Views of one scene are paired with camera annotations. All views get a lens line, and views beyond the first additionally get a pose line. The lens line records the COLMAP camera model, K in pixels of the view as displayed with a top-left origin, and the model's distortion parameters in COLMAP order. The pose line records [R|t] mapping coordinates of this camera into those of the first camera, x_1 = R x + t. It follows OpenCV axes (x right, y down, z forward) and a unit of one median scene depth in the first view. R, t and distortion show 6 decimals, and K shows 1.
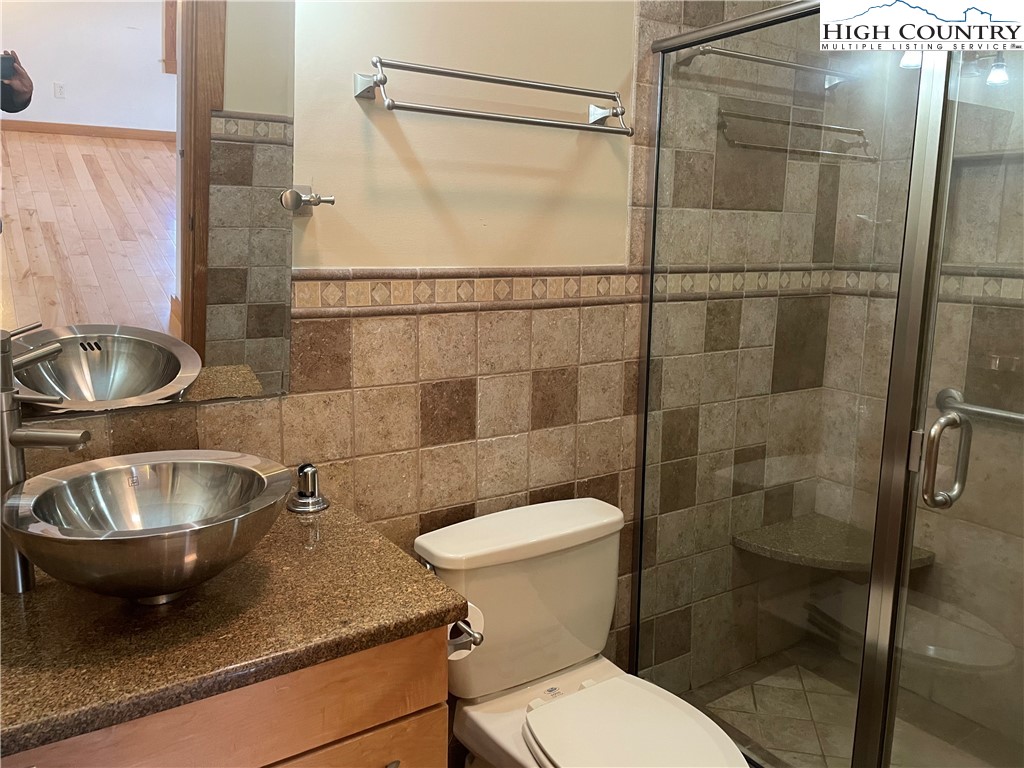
lens RADIAL K [[789.4, 0, 516.2], [0, 789.4, 378.7], [0, 0, 1]] dist [0.067688, -0.063253]
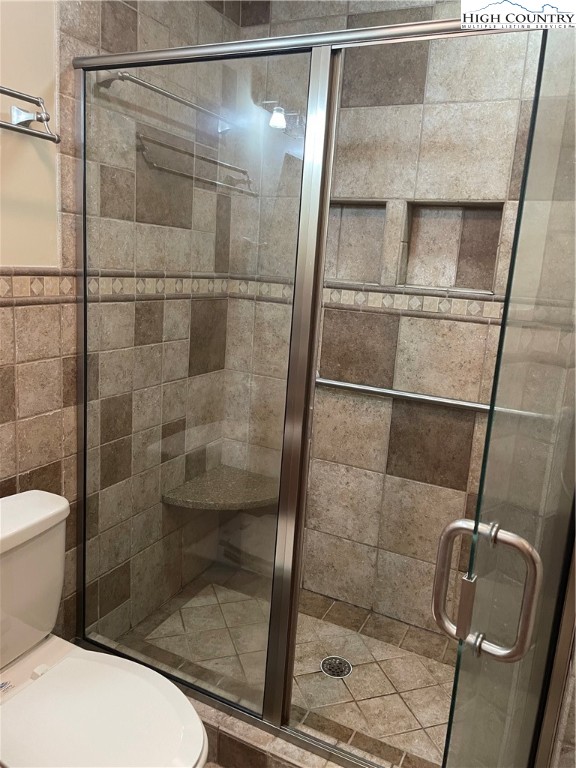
lens RADIAL K [[592.0, 0, 303.3], [0, 592.0, 377.7], [0, 0, 1]] dist [0.067688, -0.063253]
pose [[0.858619, -0.052010, 0.509970, 0.002595], [0.031592, 0.998317, 0.048625, -0.021563], [-0.511641, -0.025640, 0.858817, 0.122878]]
